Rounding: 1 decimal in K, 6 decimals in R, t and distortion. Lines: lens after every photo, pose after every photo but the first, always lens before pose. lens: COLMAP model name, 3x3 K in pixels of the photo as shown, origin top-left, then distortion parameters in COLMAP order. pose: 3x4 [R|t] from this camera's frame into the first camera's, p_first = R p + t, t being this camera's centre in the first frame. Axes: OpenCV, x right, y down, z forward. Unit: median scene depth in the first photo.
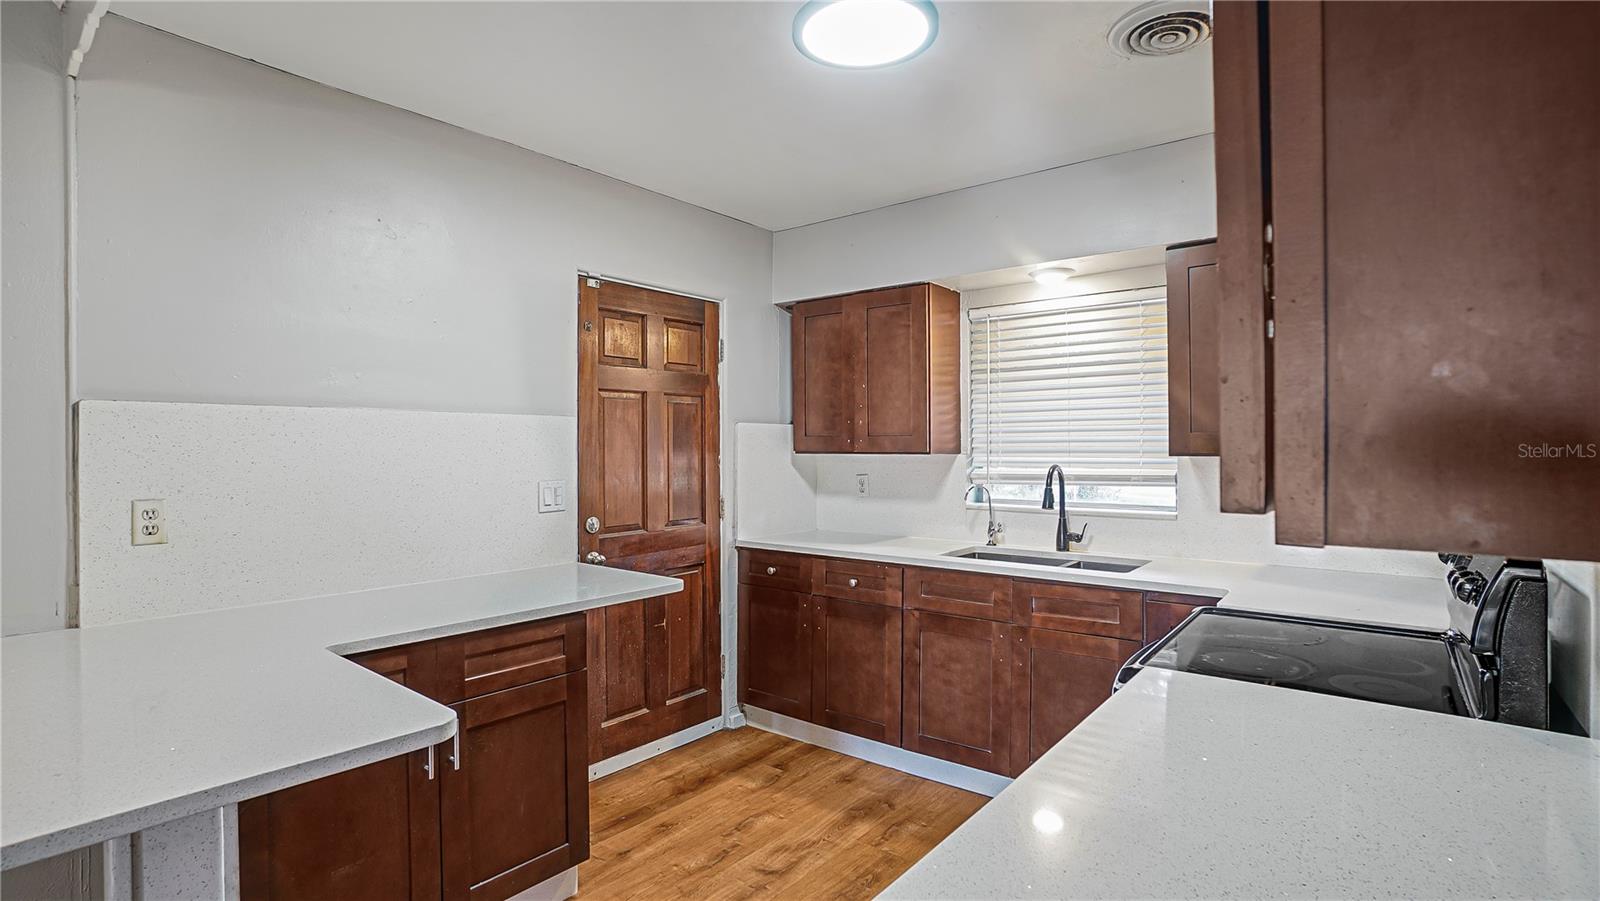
lens RADIAL K [[769.0, 0, 771.2], [0, 769.0, 451.4], [0, 0, 1]] dist [-0.066984, -0.001397]
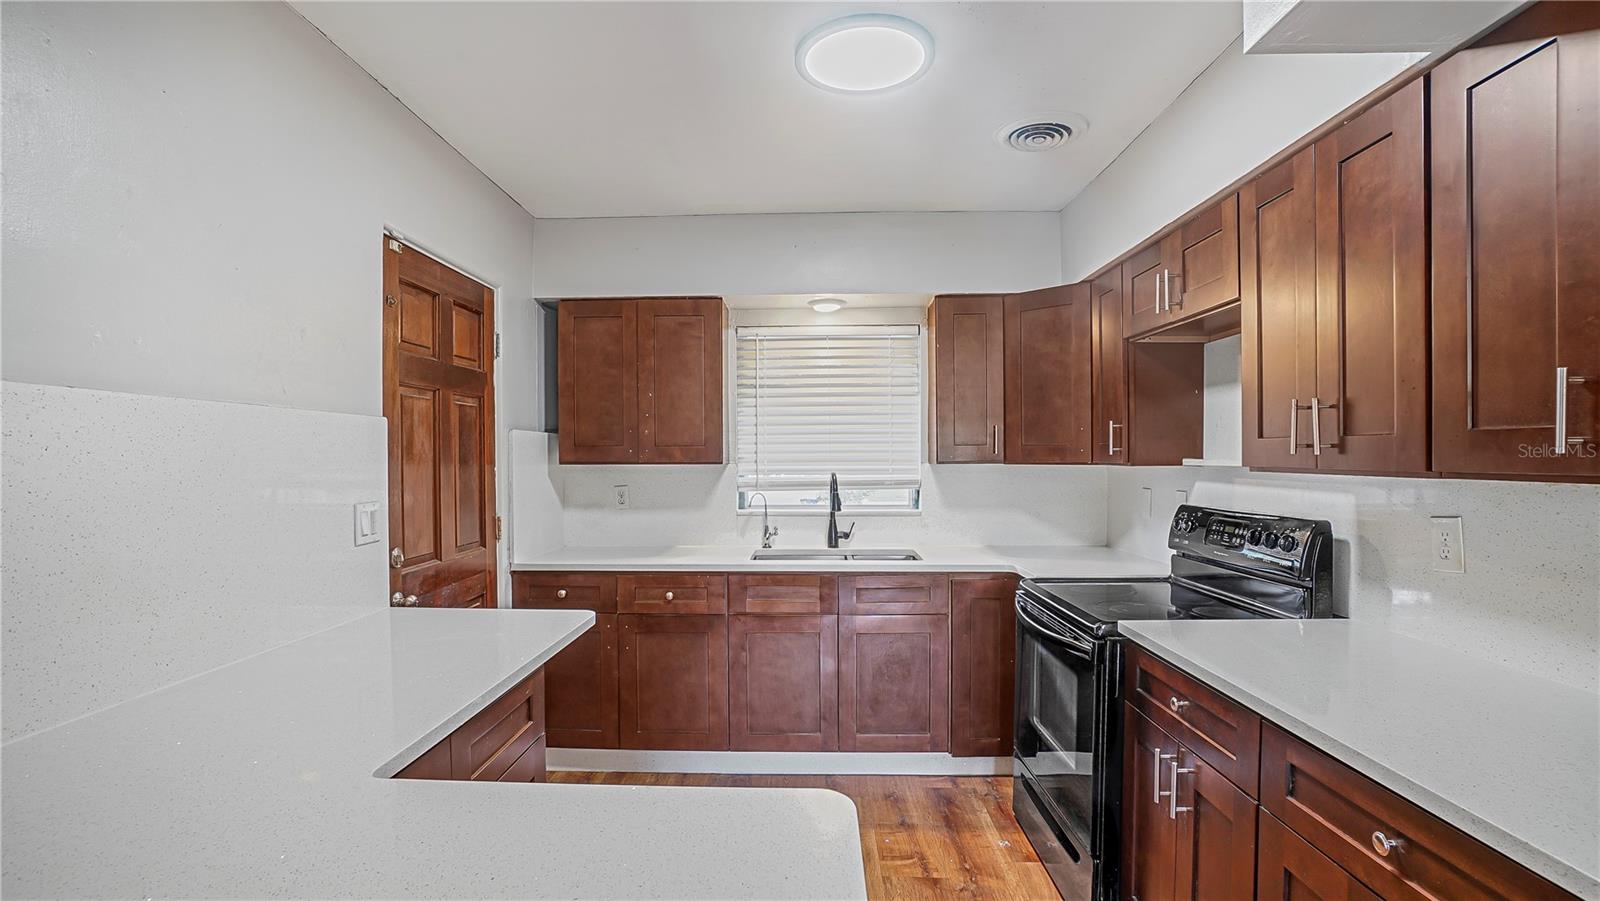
lens RADIAL K [[743.8, 0, 809.7], [0, 743.8, 469.4], [0, 0, 1]] dist [-0.053799, 0.018624]
pose [[0.782247, -0.011658, 0.622860, -0.319545], [0.005450, 0.999915, 0.011871, -0.000233], [-0.622945, -0.005891, 0.782244, 0.138152]]
